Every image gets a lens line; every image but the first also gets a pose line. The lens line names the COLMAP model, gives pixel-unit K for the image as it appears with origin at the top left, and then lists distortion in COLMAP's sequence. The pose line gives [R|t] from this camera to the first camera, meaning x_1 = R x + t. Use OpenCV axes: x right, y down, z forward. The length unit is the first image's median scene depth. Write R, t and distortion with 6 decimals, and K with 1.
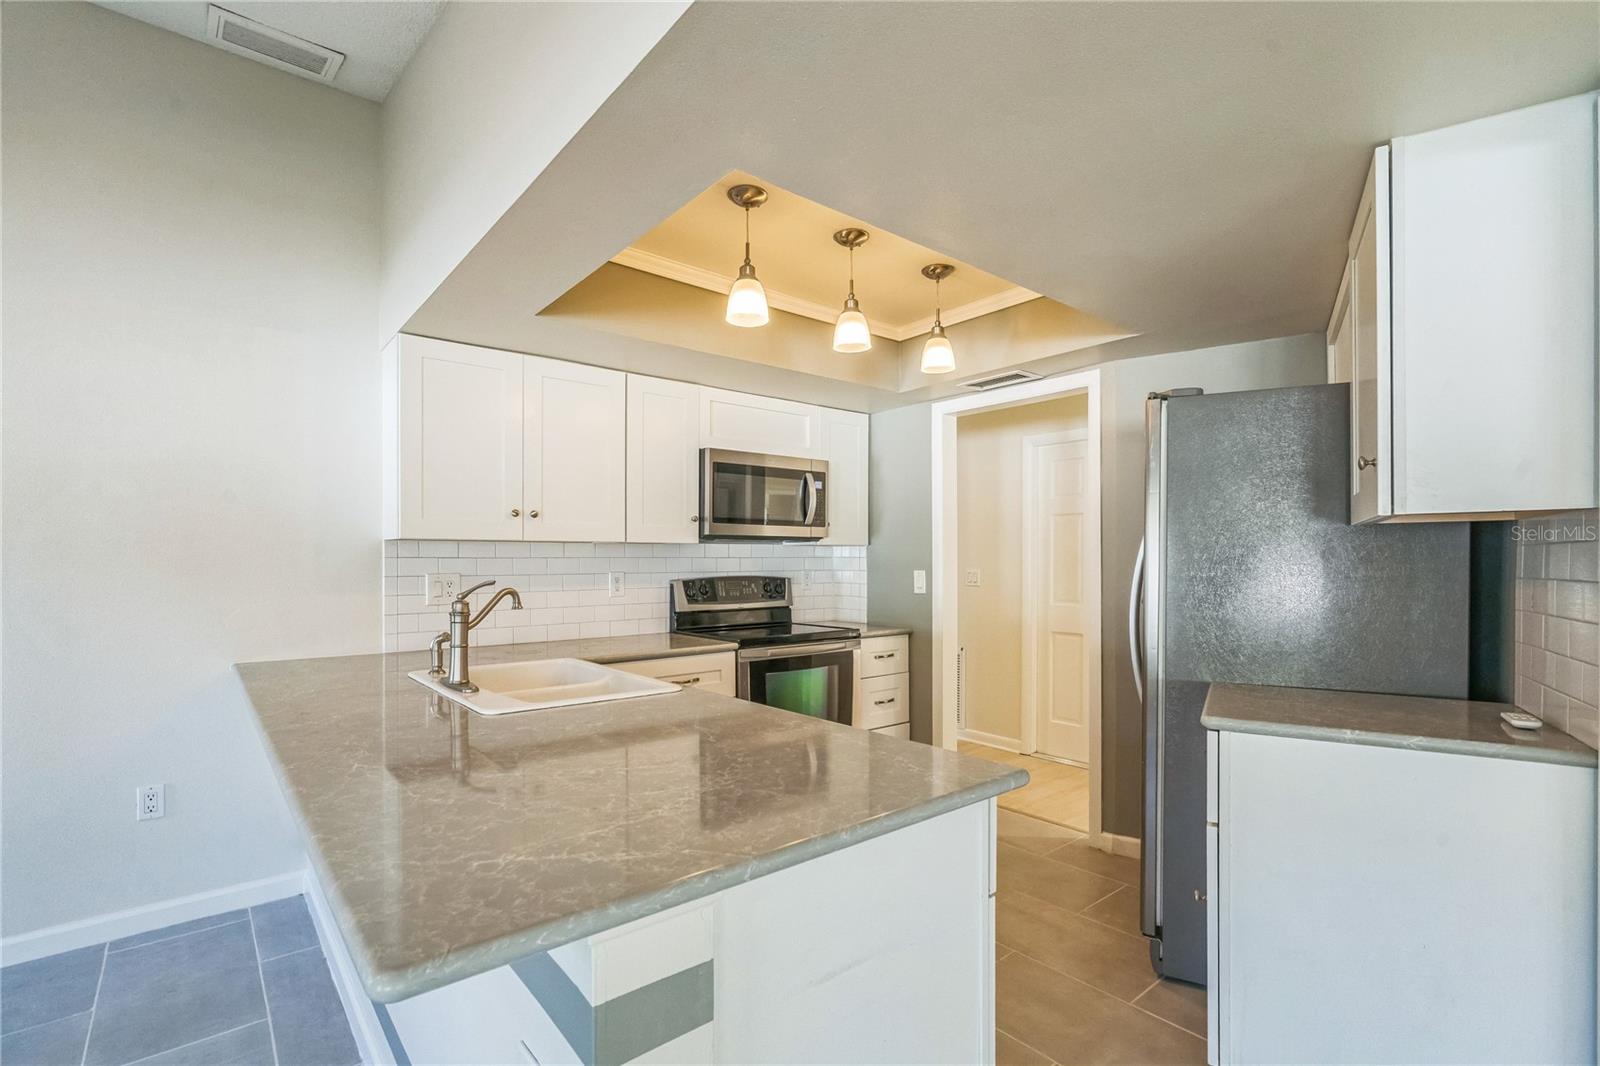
lens RADIAL K [[739.9, 0, 792.5], [0, 739.9, 563.3], [0, 0, 1]] dist [-0.002142, -0.000257]
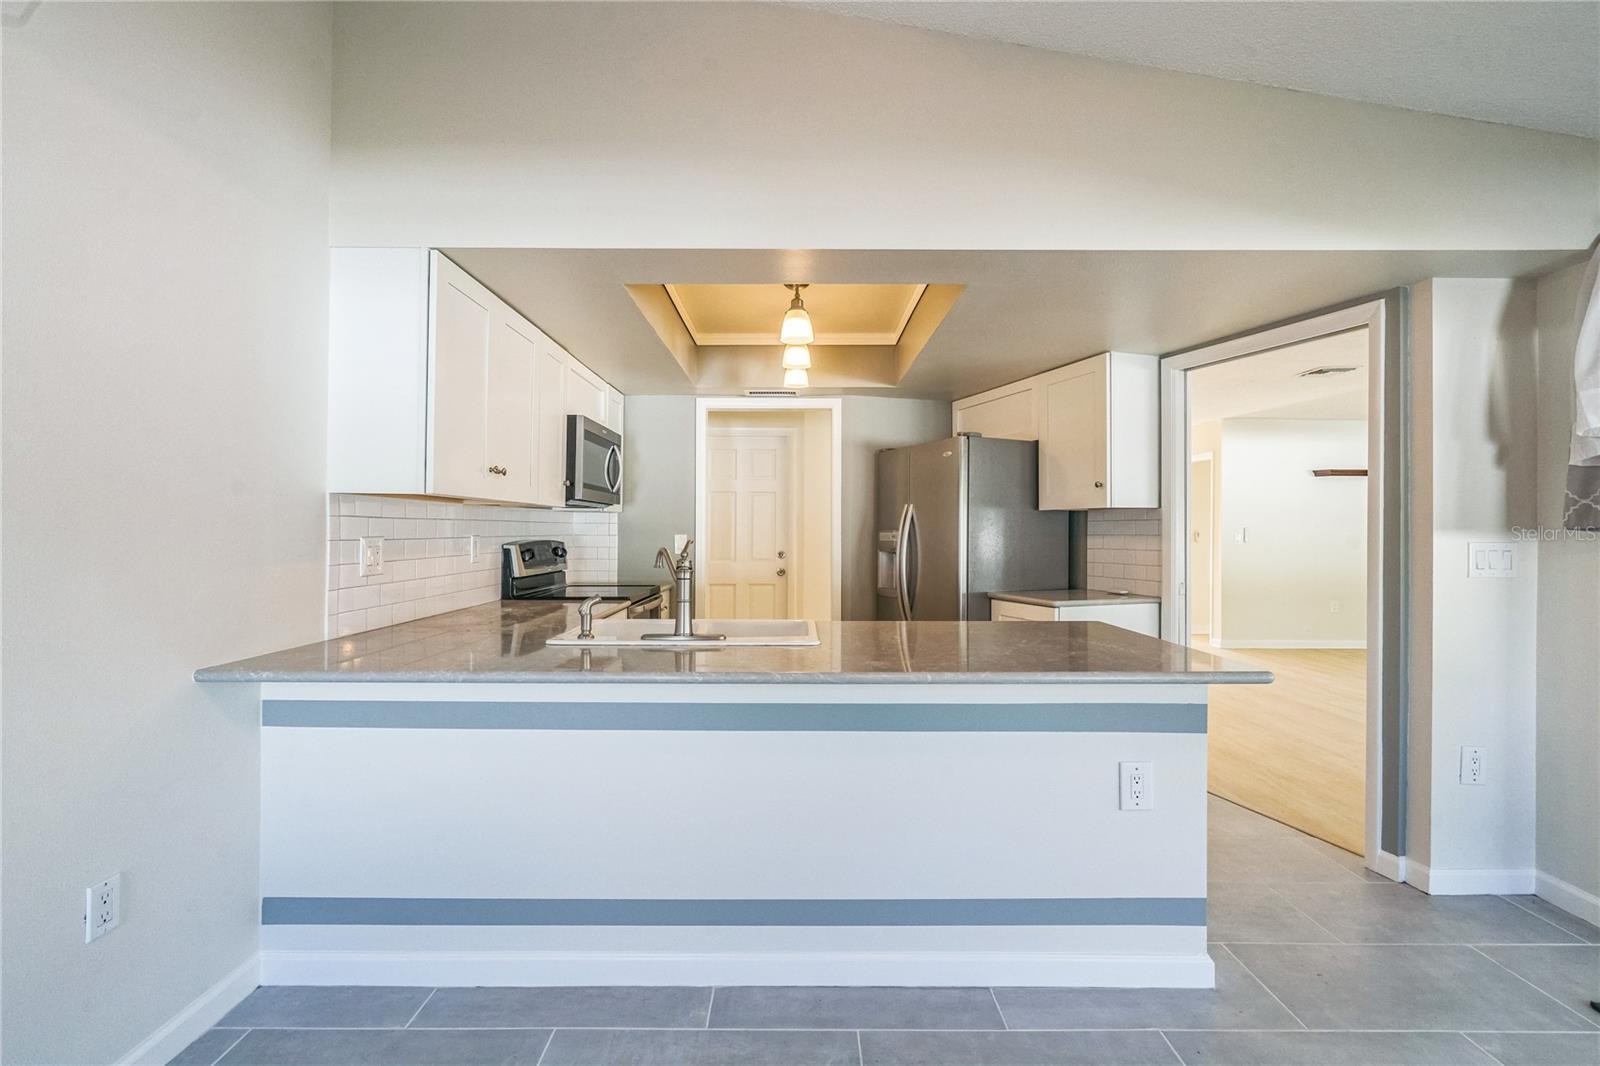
lens RADIAL K [[731.0, 0, 800.0], [0, 731.0, 533.0], [0, 0, 1]] dist [0.000354, 0.000453]
pose [[0.633426, 0.001095, 0.773803, -0.708161], [-0.001775, 0.999998, 0.000038, 0.007656], [-0.773802, -0.001398, 0.633427, 0.120104]]
